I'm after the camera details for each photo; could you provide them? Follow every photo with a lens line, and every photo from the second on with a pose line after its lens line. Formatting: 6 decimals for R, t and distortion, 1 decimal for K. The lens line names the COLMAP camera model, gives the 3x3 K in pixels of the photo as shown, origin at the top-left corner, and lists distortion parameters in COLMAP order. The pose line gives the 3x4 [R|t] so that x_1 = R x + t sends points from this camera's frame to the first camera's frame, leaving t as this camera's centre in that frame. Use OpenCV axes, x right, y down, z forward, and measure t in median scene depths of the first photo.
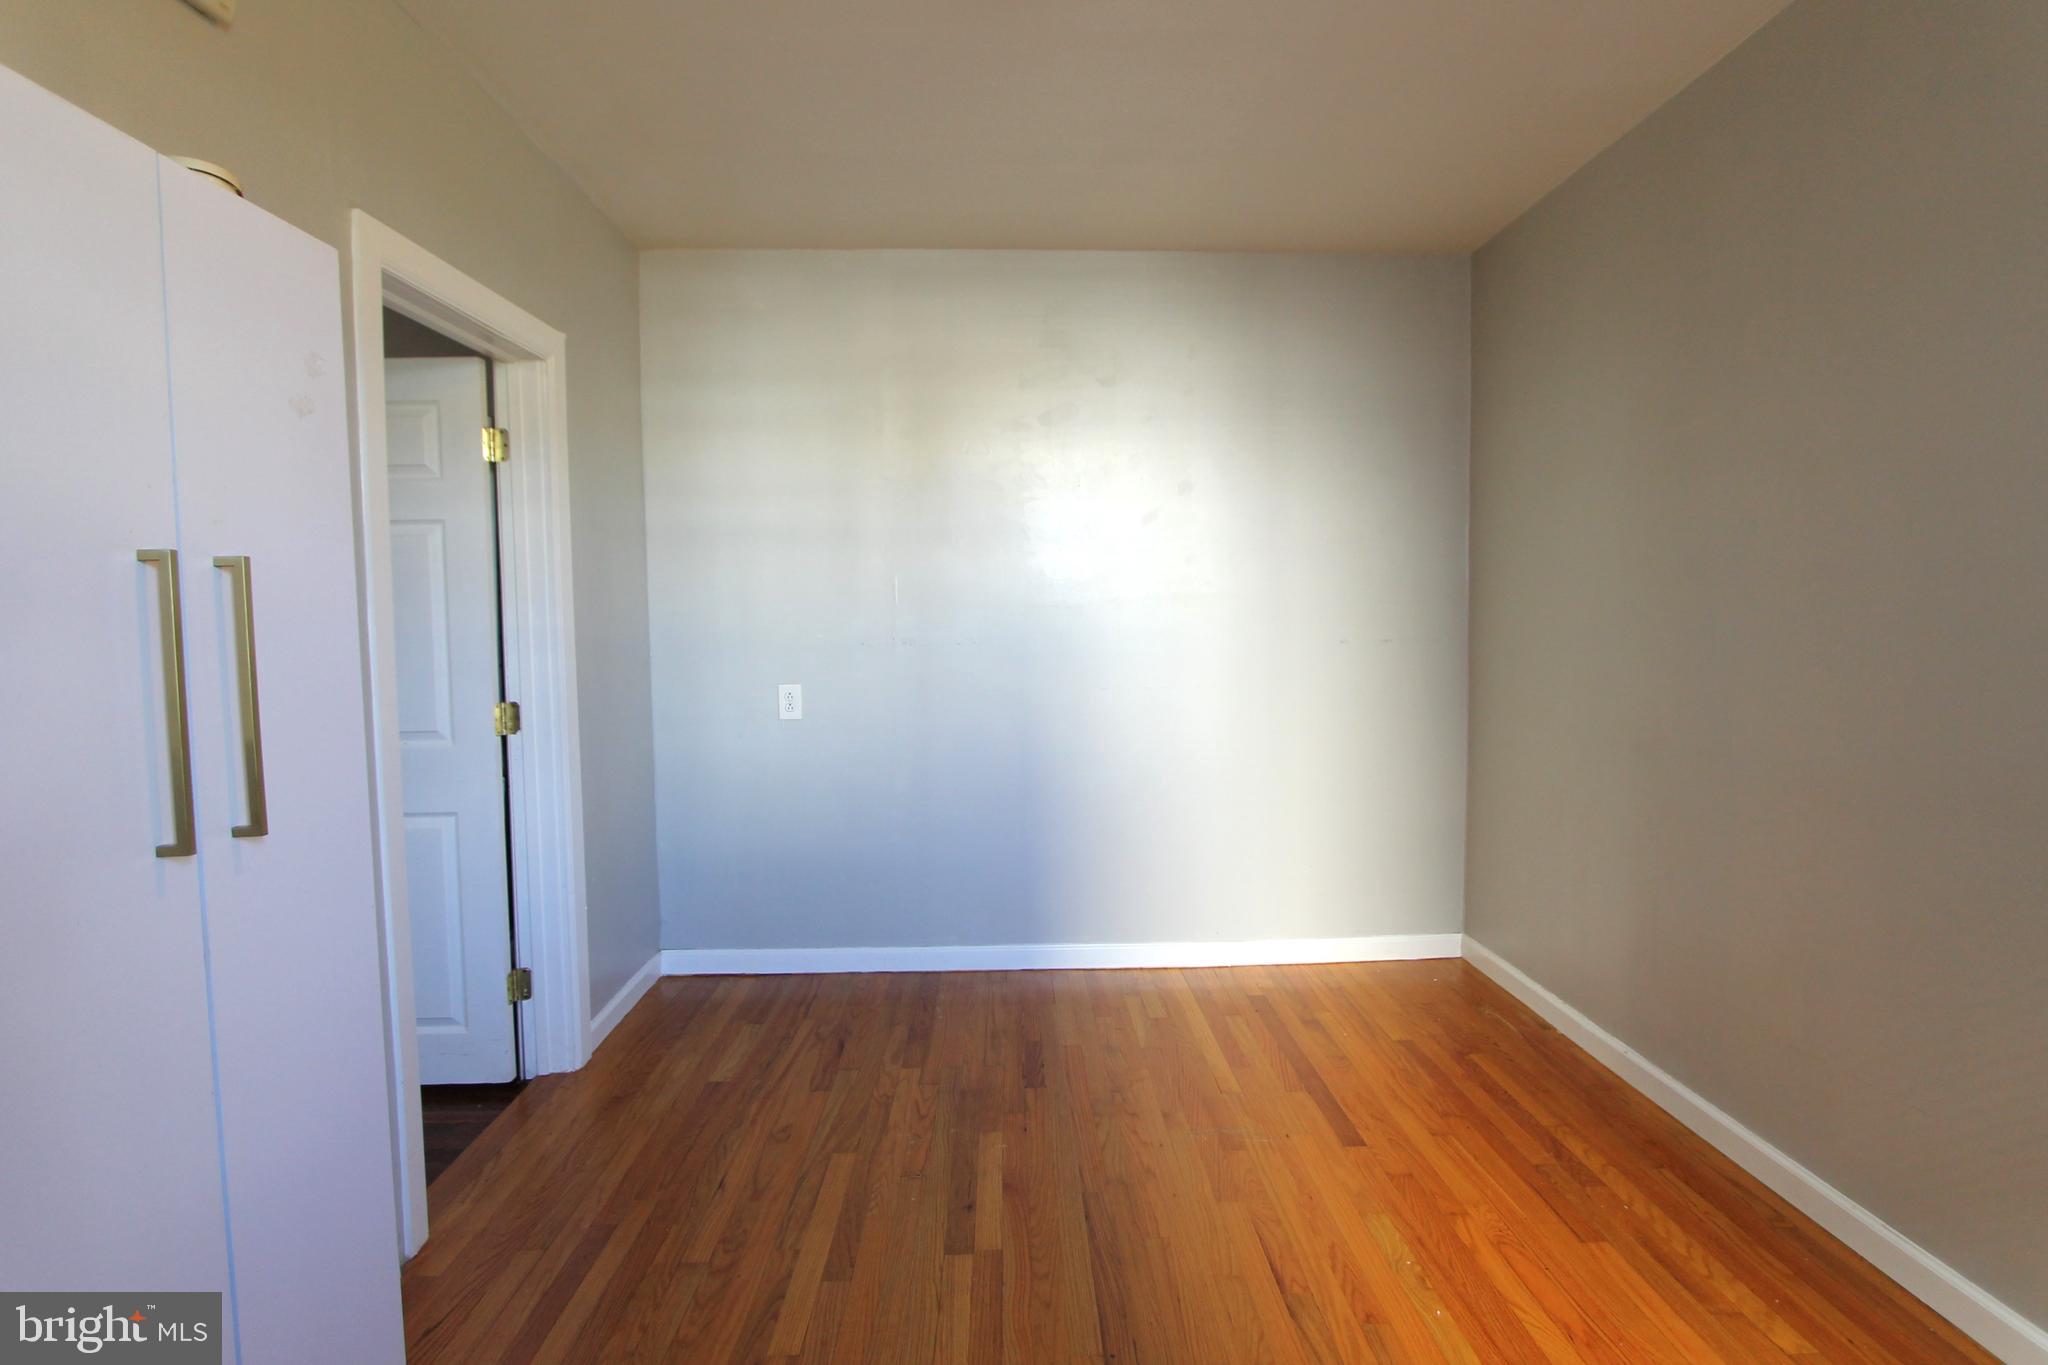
lens RADIAL K [[998.9, 0, 1031.3], [0, 998.9, 672.8], [0, 0, 1]] dist [-0.014048, 0.002043]
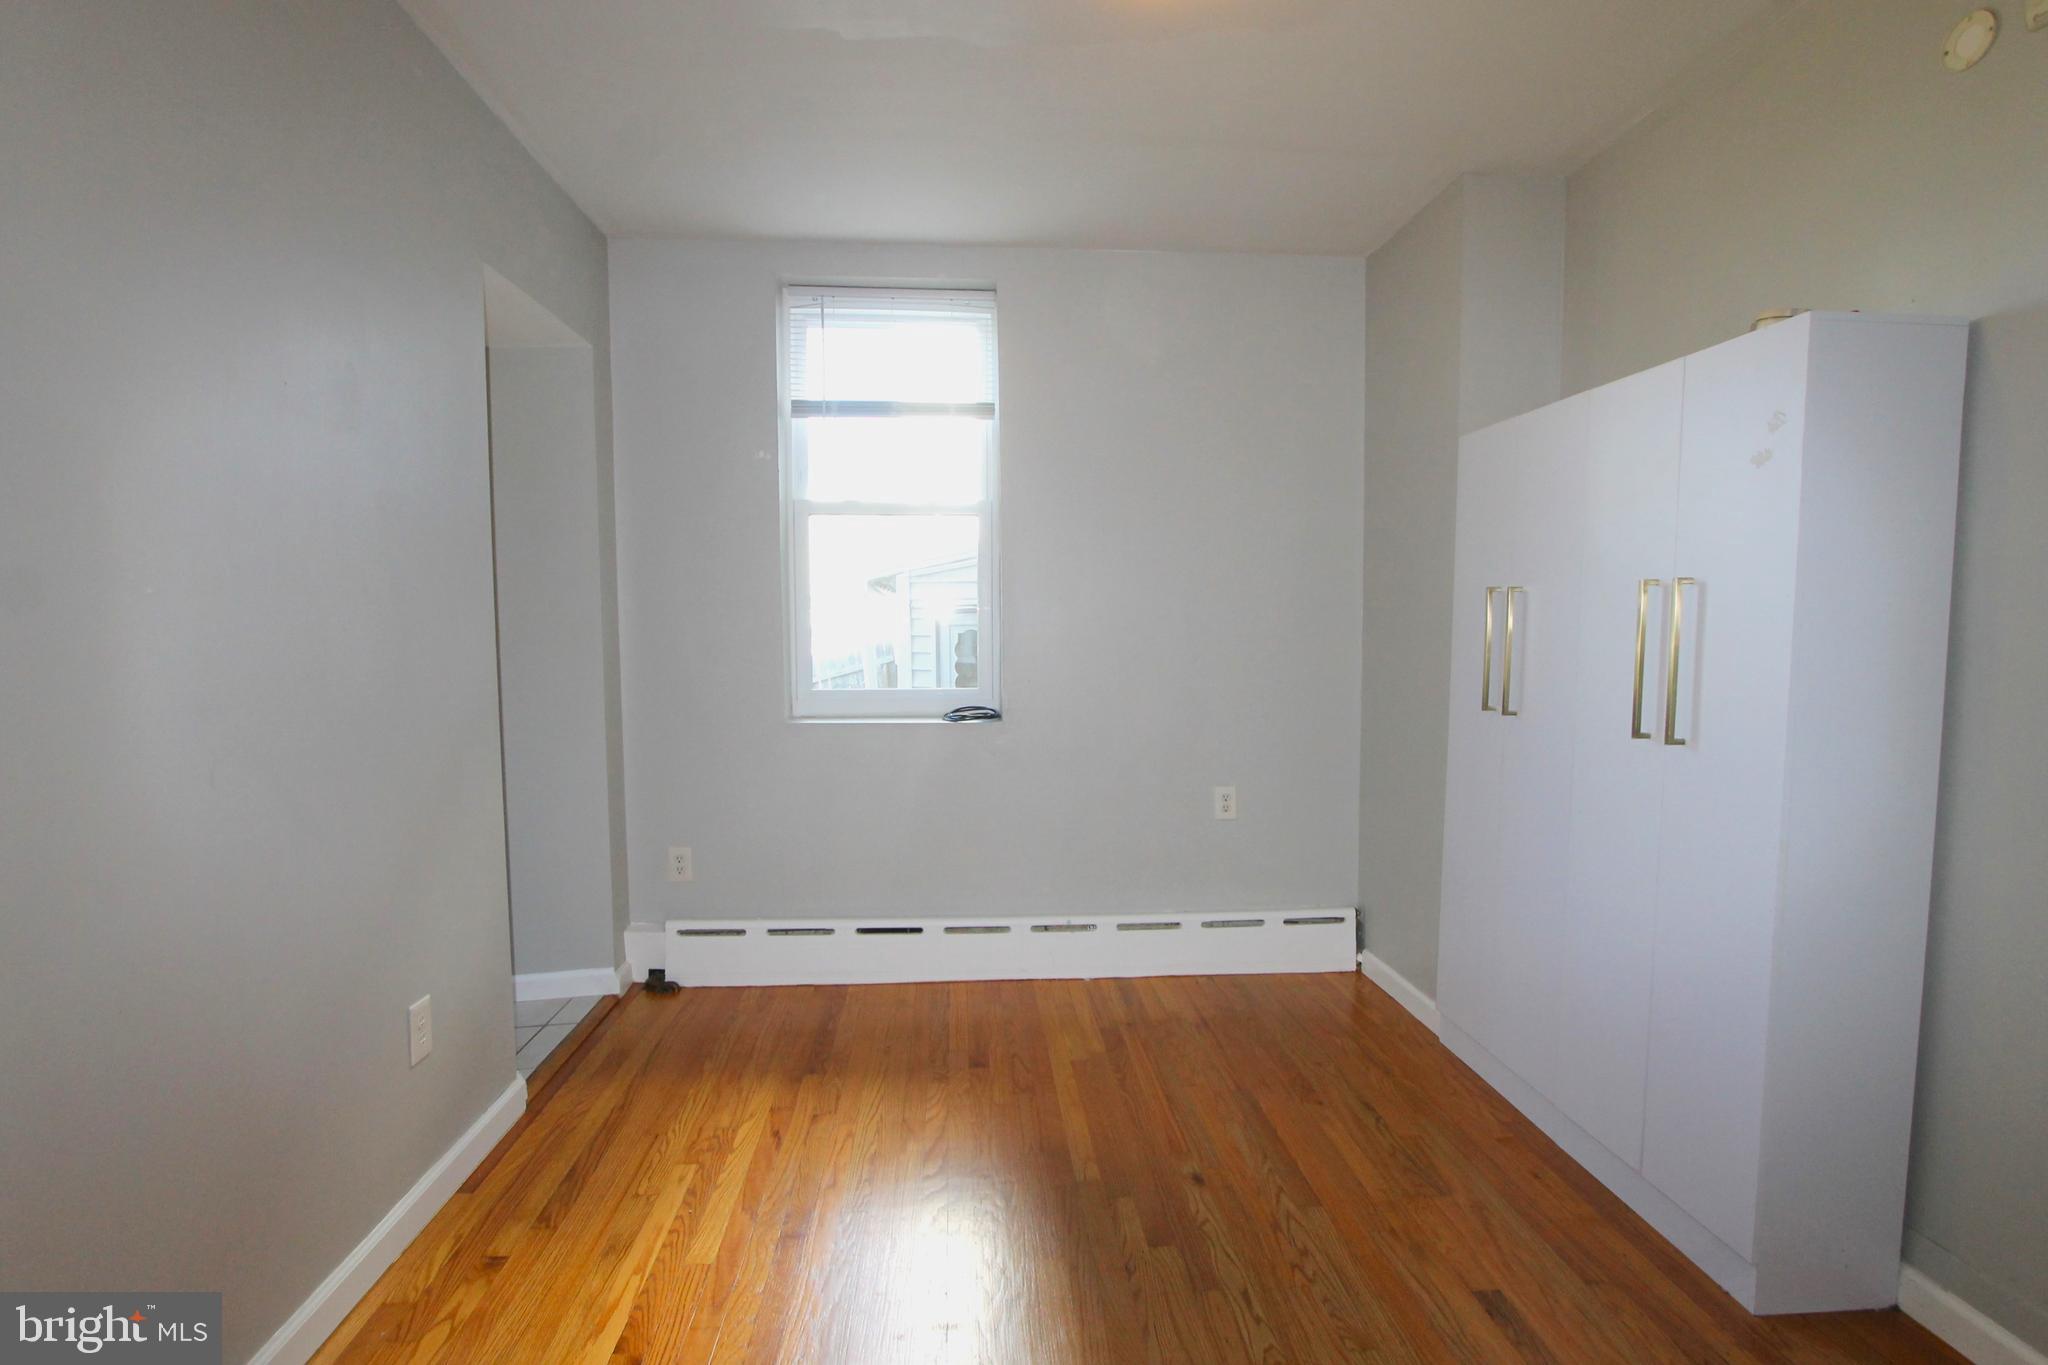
lens RADIAL K [[998.9, 0, 1026.5], [0, 998.9, 688.9], [0, 0, 1]] dist [-0.014048, 0.002043]
pose [[-0.998748, 0.018380, -0.046522, 0.170842], [0.012536, 0.992337, 0.122923, -0.065347], [0.048424, 0.122186, -0.991325, 1.152623]]
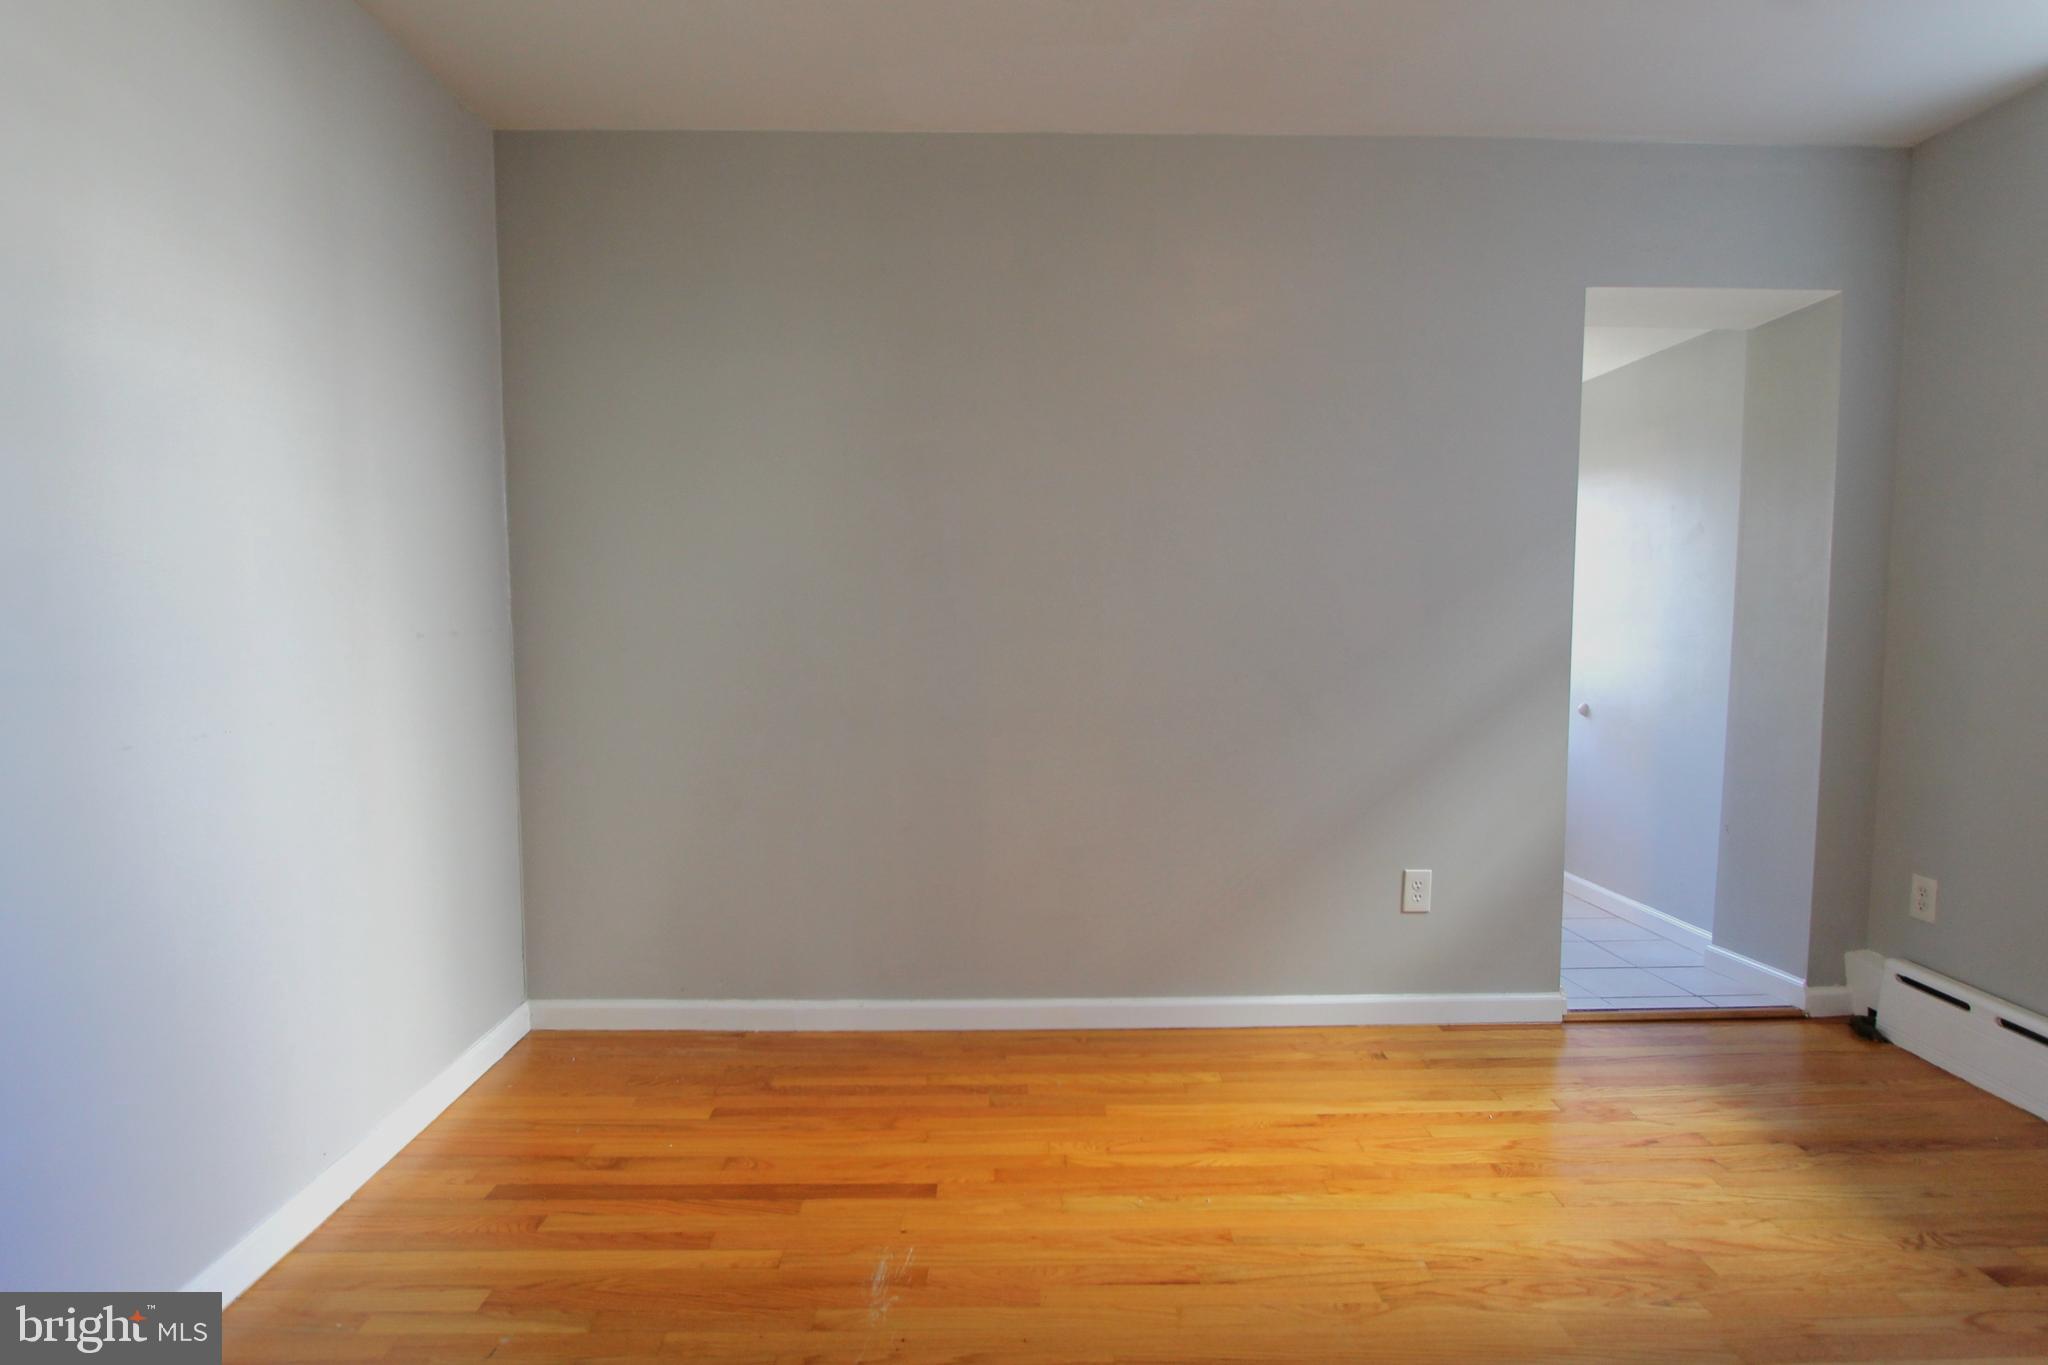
lens RADIAL K [[1050.9, 0, 1033.6], [0, 1050.9, 683.6], [0, 0, 1]] dist [-0.014149, 0.001094]
pose [[0.001596, -0.060115, 0.998190, -0.516393], [0.052813, 0.996803, 0.059947, -0.024531], [-0.998603, 0.052622, 0.004766, 0.785489]]
